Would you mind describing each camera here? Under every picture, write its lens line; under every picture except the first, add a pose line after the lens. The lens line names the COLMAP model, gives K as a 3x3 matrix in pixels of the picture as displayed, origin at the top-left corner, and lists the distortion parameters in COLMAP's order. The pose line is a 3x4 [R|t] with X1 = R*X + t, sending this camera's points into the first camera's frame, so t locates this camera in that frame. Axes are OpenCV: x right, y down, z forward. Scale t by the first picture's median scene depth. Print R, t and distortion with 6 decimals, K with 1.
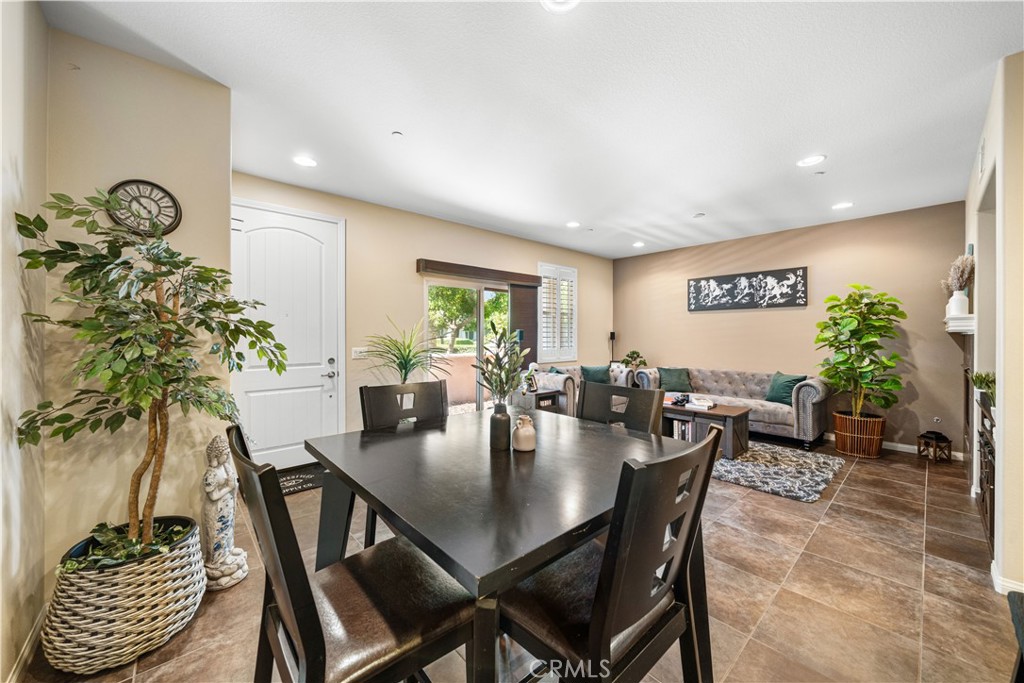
lens RADIAL K [[380.0, 0, 507.4], [0, 380.0, 336.6], [0, 0, 1]] dist [0.000443, 0.000112]
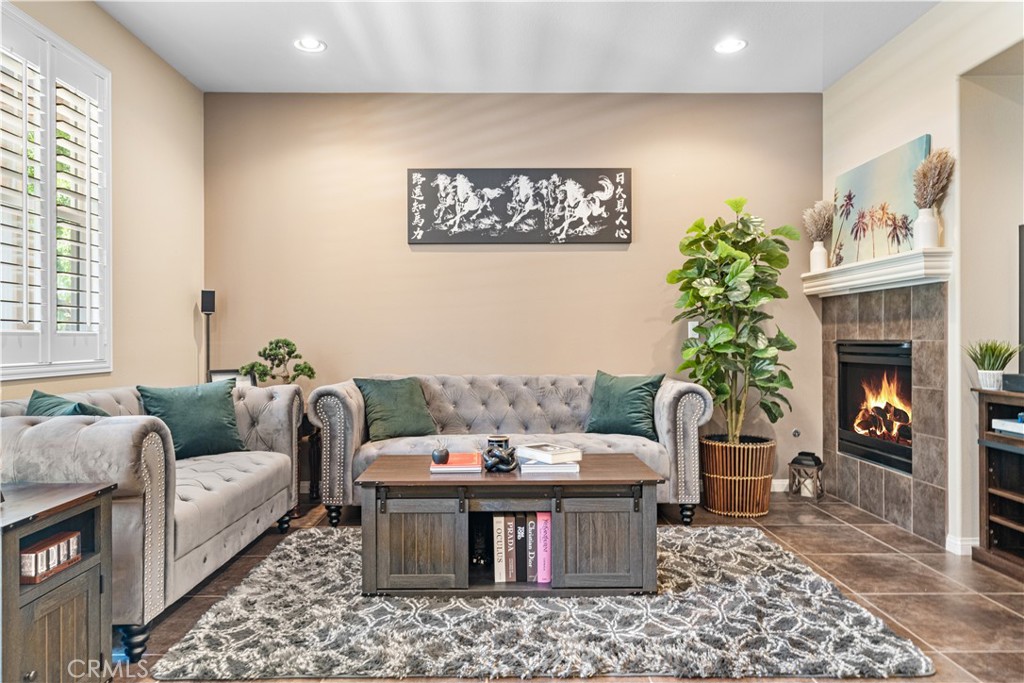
lens RADIAL K [[662.5, 0, 507.3], [0, 662.5, 337.6], [0, 0, 1]] dist [0.005060, 0.000711]
pose [[0.658033, 0.000464, 0.752989, -0.011430], [0.007040, 0.999952, -0.006769, 0.054900], [-0.752956, 0.009755, 0.657998, 0.541168]]
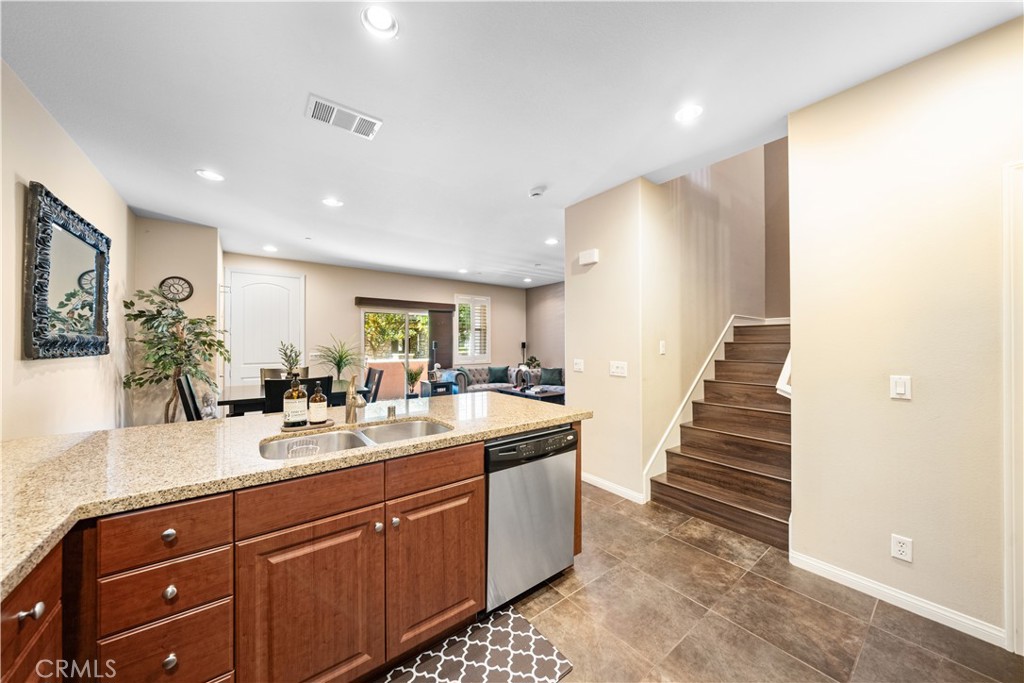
lens RADIAL K [[353.0, 0, 513.3], [0, 353.0, 342.2], [0, 0, 1]] dist [-0.000719, -0.000059]
pose [[0.997385, -0.003169, -0.072208, 0.474081], [0.002470, 0.999949, -0.009770, -0.000851], [0.072236, 0.009566, 0.997342, -0.372236]]
